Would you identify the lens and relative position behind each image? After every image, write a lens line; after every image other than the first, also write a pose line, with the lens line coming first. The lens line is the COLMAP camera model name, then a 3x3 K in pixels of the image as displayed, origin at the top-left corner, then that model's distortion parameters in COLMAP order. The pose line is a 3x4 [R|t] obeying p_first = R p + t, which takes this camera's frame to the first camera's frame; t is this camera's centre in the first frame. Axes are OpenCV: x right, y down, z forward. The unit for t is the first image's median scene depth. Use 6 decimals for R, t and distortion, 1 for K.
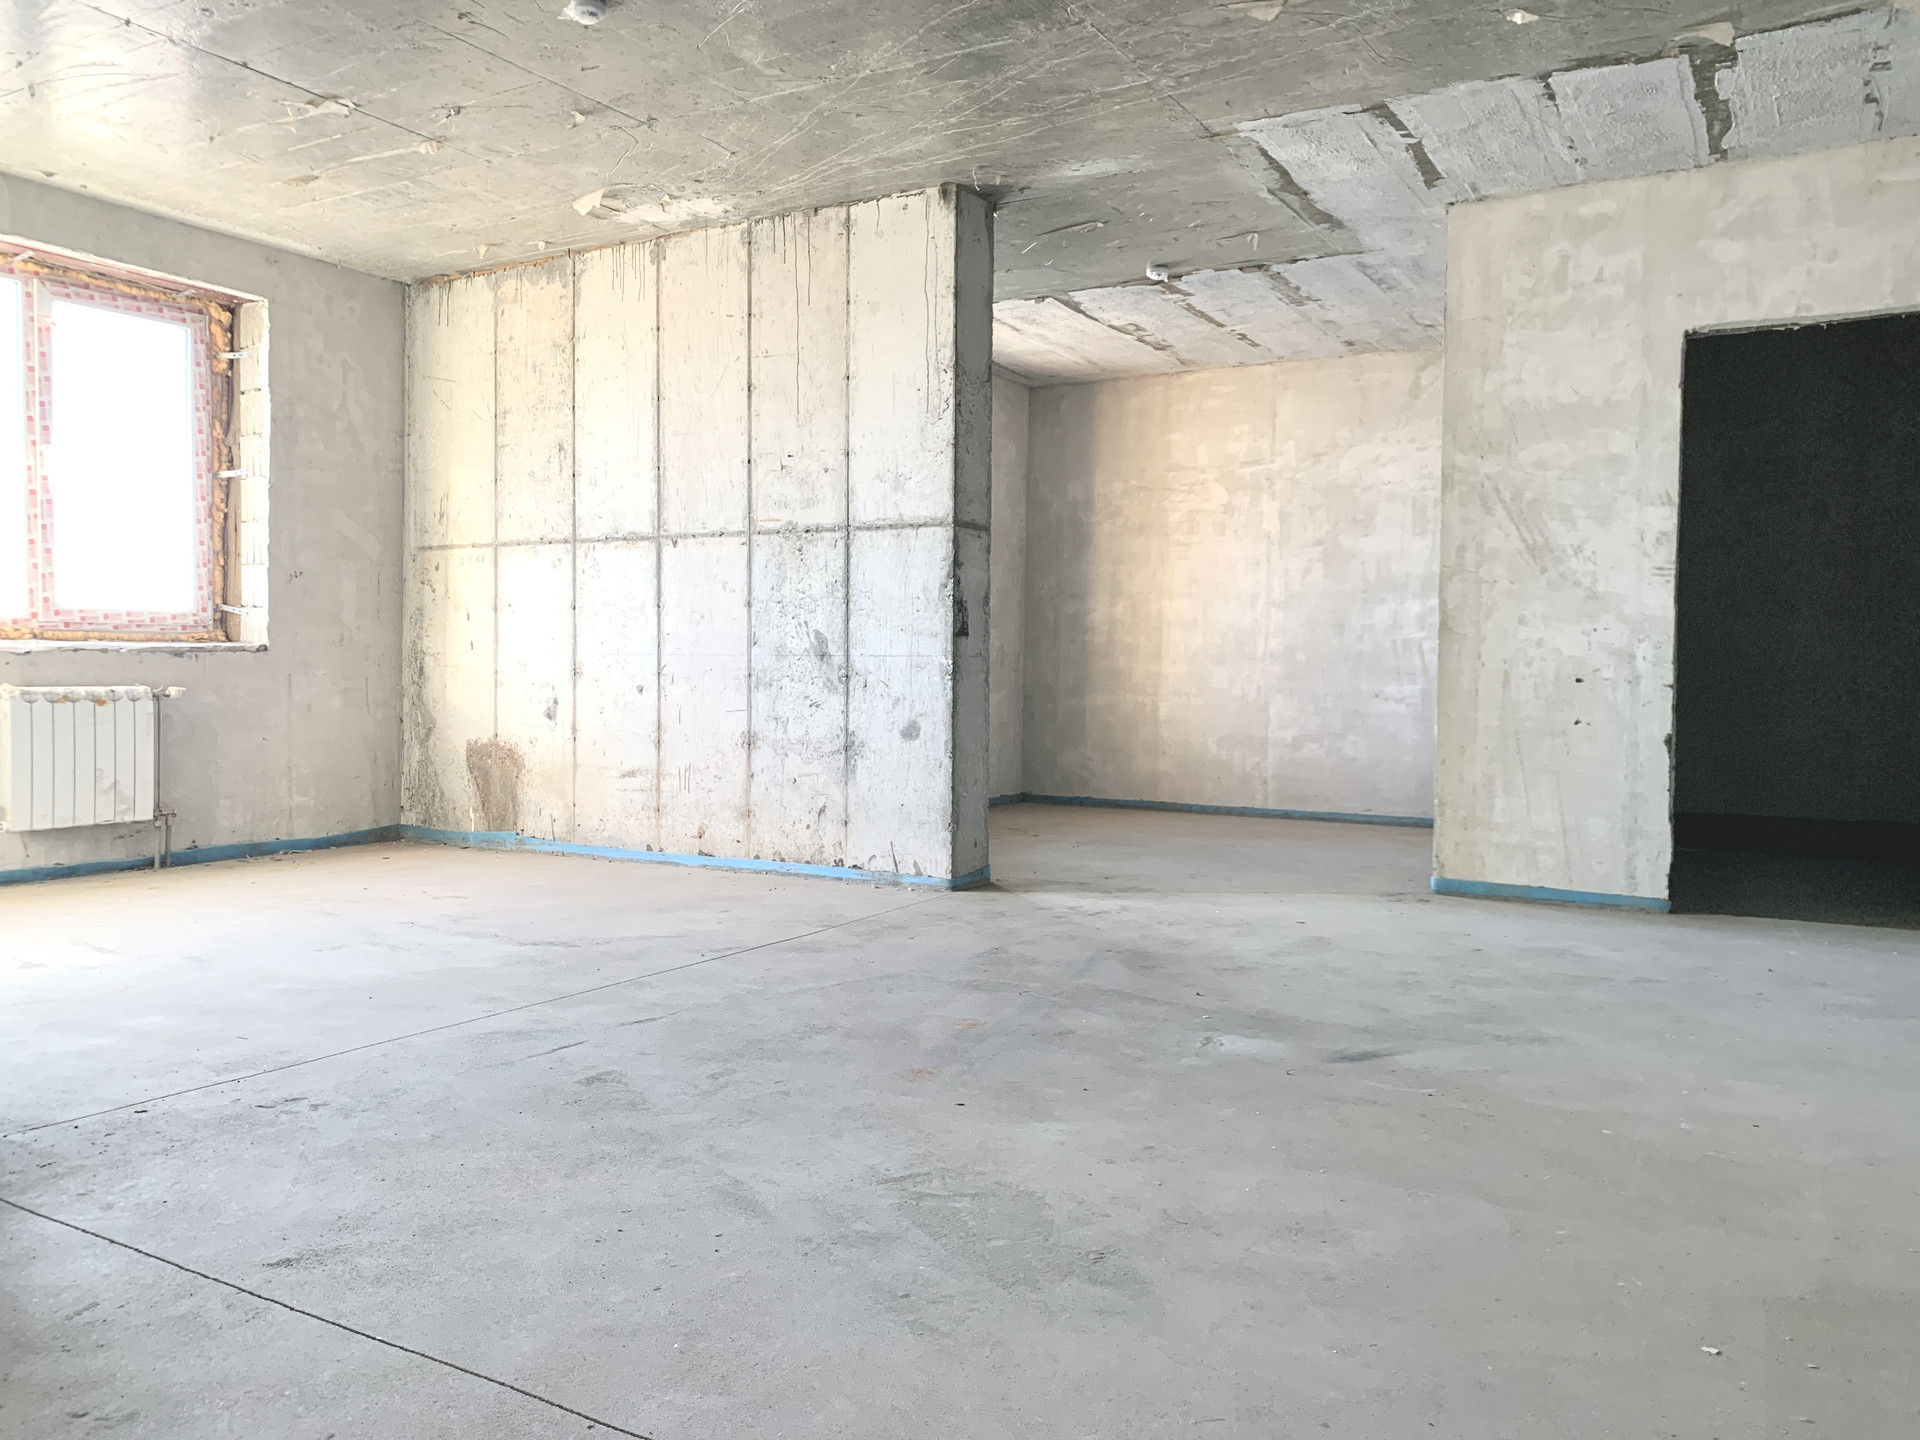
lens RADIAL K [[1453.6, 0, 965.9], [0, 1453.6, 710.5], [0, 0, 1]] dist [0.089839, -0.199731]
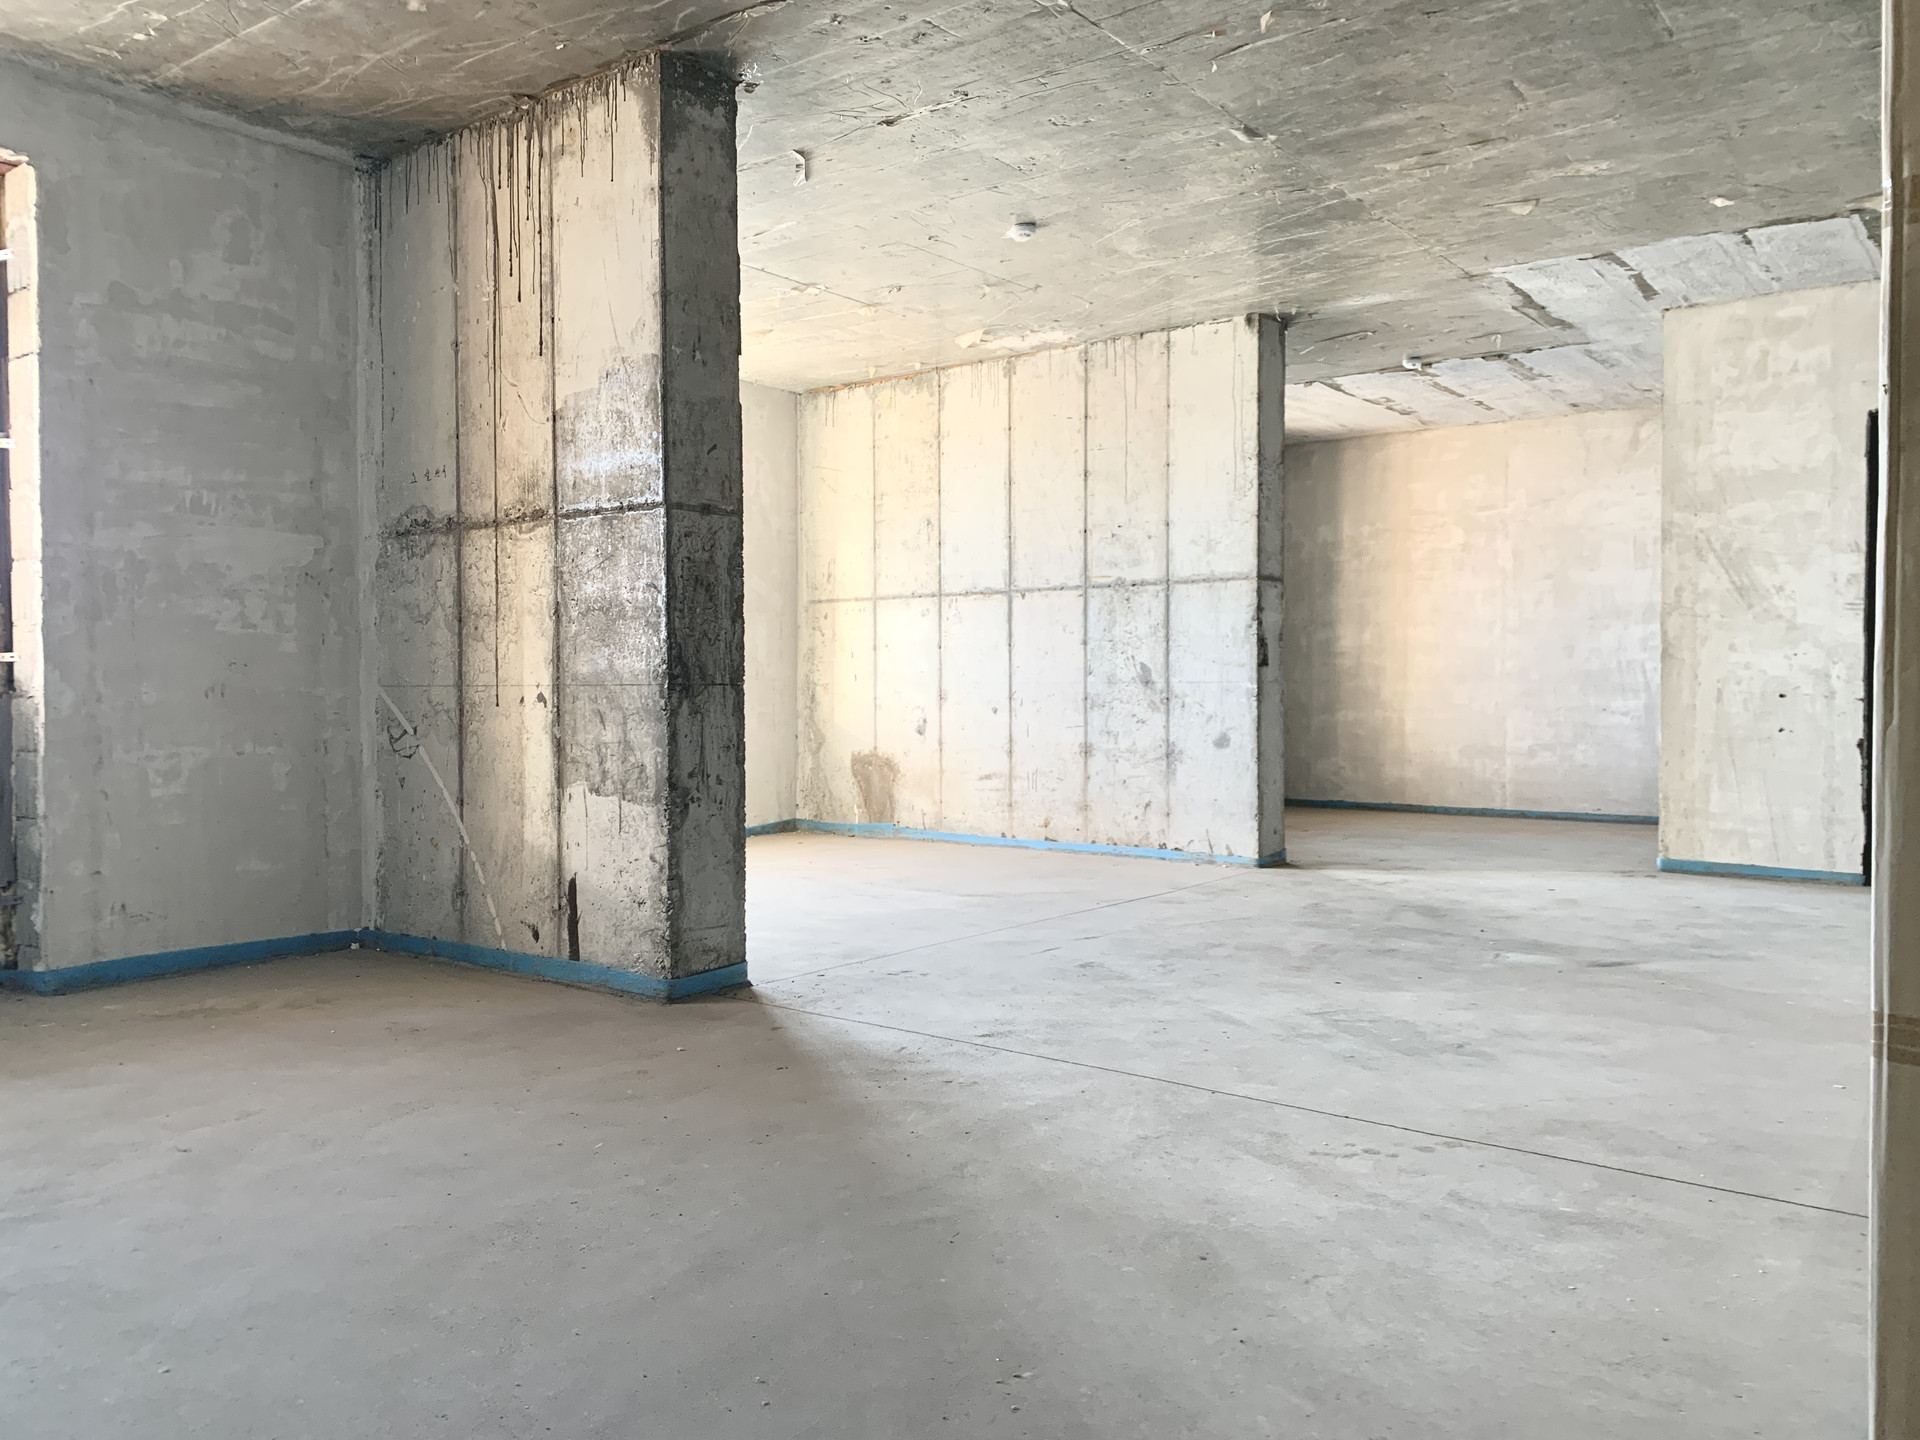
lens RADIAL K [[1453.6, 0, 965.9], [0, 1453.6, 710.5], [0, 0, 1]] dist [0.089839, -0.199731]
pose [[0.991883, -0.009715, -0.126780, -0.088954], [0.008178, 0.999887, -0.012645, 0.001233], [0.126888, 0.011505, 0.991850, -0.261057]]
